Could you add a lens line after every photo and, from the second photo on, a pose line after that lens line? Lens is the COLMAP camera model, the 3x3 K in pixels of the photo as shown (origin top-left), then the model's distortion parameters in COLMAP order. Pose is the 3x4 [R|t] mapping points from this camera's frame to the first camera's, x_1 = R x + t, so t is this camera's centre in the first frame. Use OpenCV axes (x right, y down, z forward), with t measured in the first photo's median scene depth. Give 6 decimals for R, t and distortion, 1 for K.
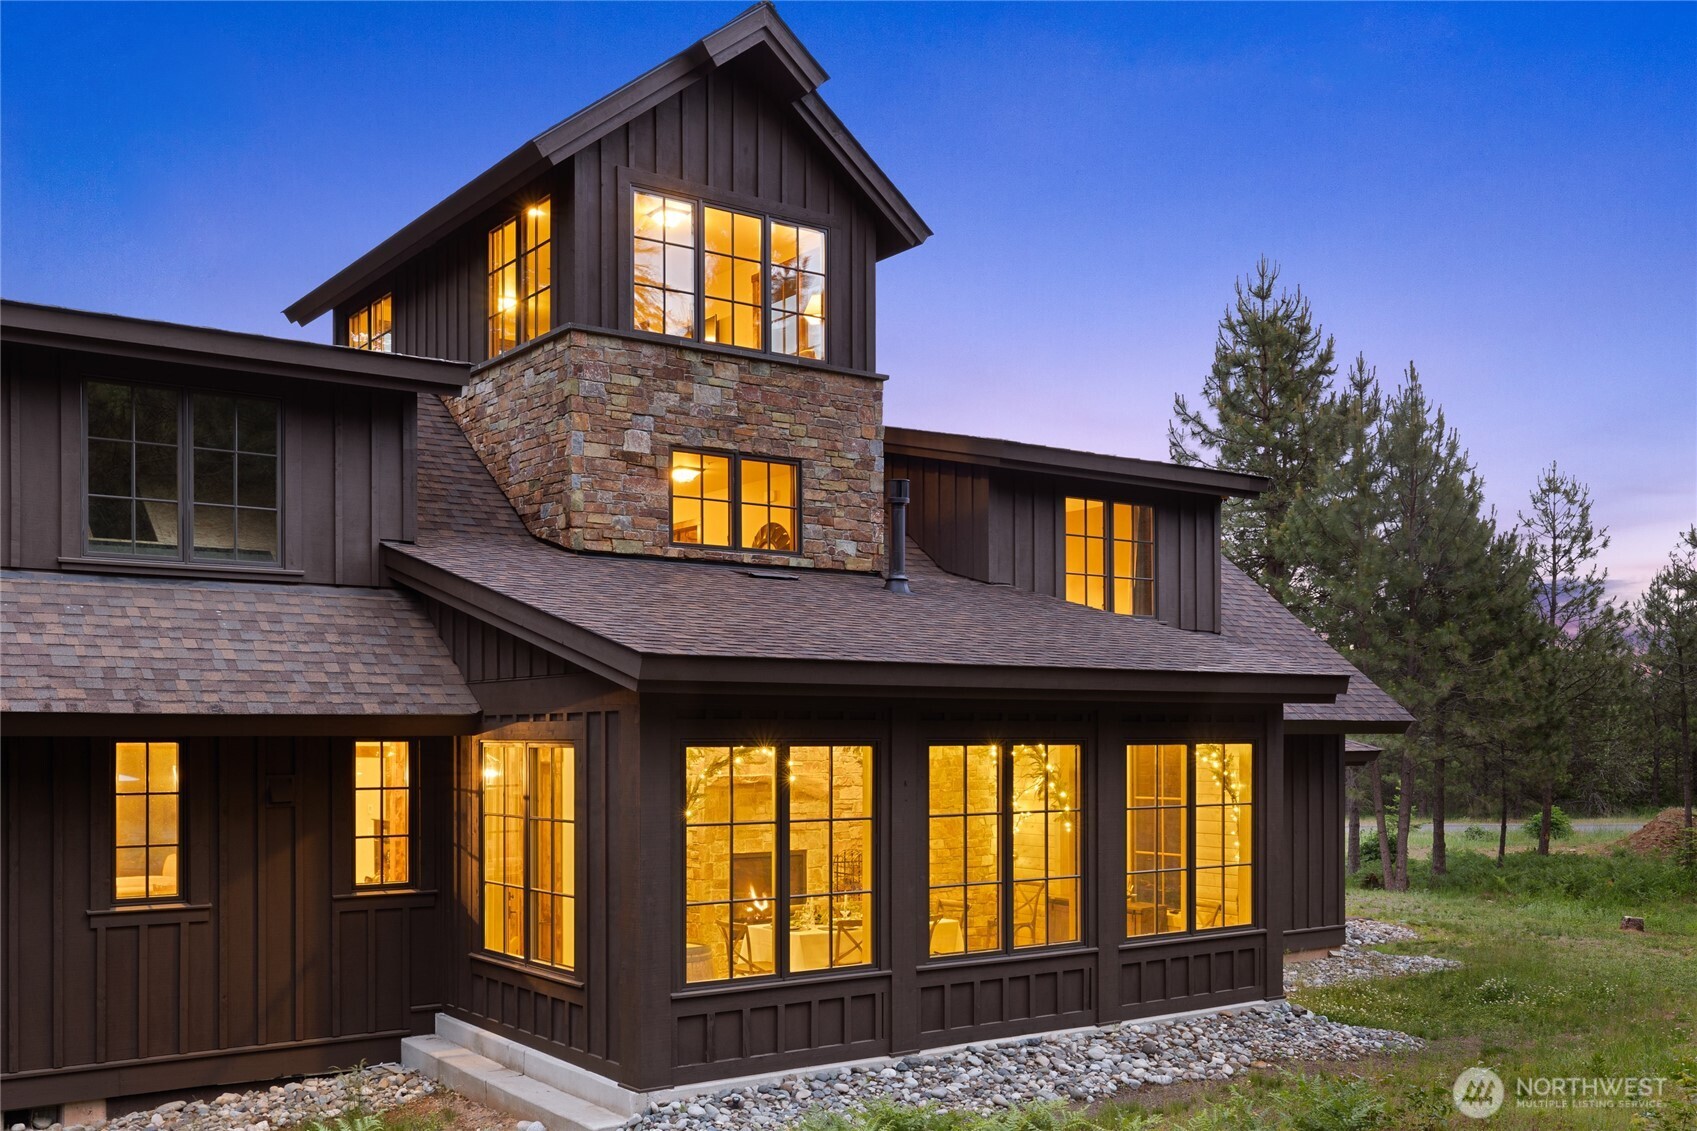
lens RADIAL K [[1710.6, 0, 843.3], [0, 1710.6, 577.4], [0, 0, 1]] dist [-0.015643, 0.000000]
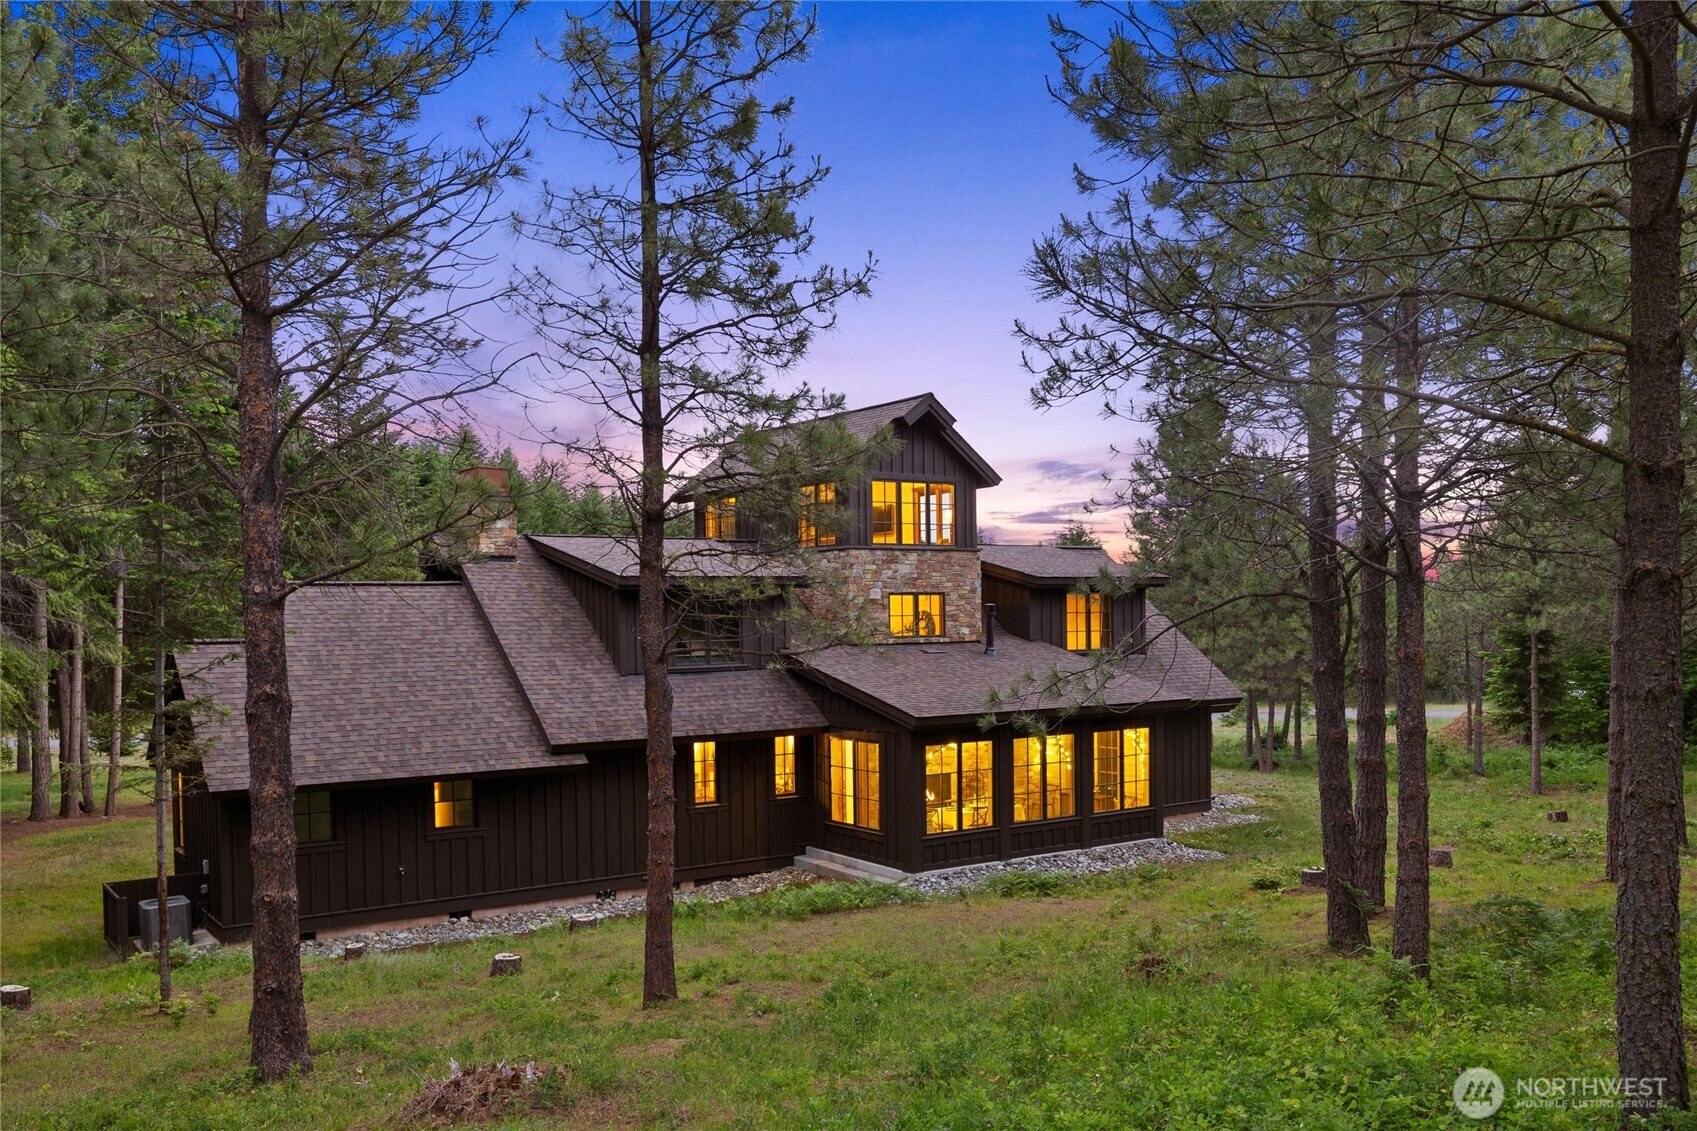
lens RADIAL K [[1363.0, 0, 856.5], [0, 1363.0, 557.8], [0, 0, 1]] dist [-0.001804, -0.001286]
pose [[0.999641, -0.012342, -0.023783, -0.108777], [0.013280, 0.999124, 0.039690, -0.210344], [0.023272, -0.039991, 0.998929, -0.838644]]
